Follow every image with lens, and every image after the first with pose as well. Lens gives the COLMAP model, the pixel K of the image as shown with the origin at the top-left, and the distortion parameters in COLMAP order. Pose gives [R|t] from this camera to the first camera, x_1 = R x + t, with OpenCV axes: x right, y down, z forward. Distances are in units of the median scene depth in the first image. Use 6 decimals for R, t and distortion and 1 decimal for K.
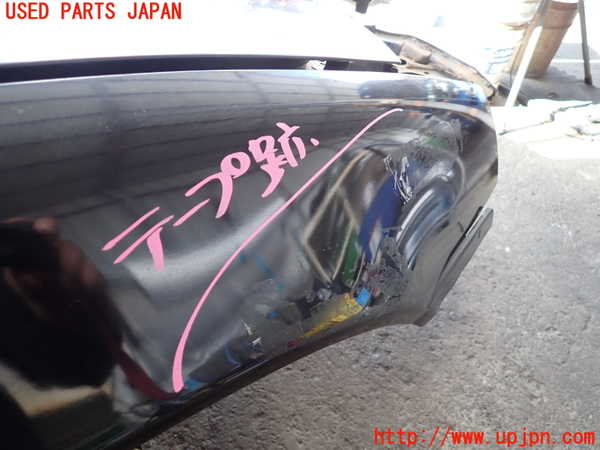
lens RADIAL K [[443.0, 0, 298.2], [0, 443.0, 223.8], [0, 0, 1]] dist [-0.003917, -0.001683]
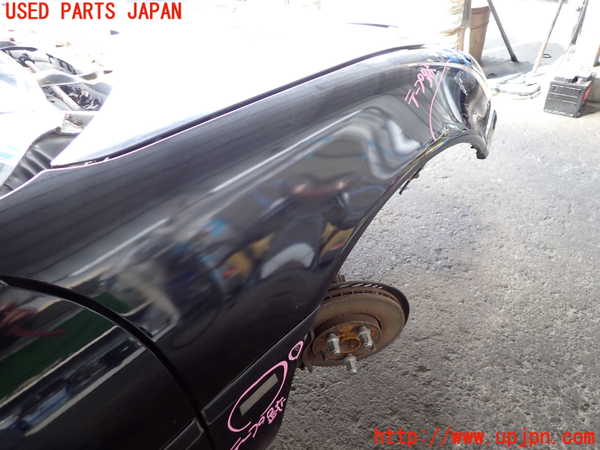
lens RADIAL K [[443.0, 0, 297.2], [0, 443.0, 226.9], [0, 0, 1]] dist [-0.003917, -0.001683]
pose [[0.963663, -0.259039, 0.065212, -0.263473], [0.264493, 0.959472, -0.097248, 0.167488], [-0.037378, 0.110963, 0.993121, -0.327455]]
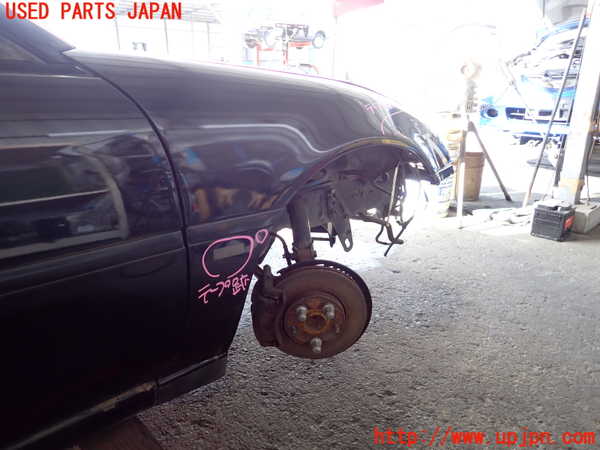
lens RADIAL K [[443.0, 0, 297.6], [0, 443.0, 226.7], [0, 0, 1]] dist [-0.003917, -0.001683]
pose [[0.991187, -0.106442, 0.078854, -0.265994], [0.130379, 0.889177, -0.438594, 0.504041], [-0.023431, 0.445010, 0.895219, -0.421401]]
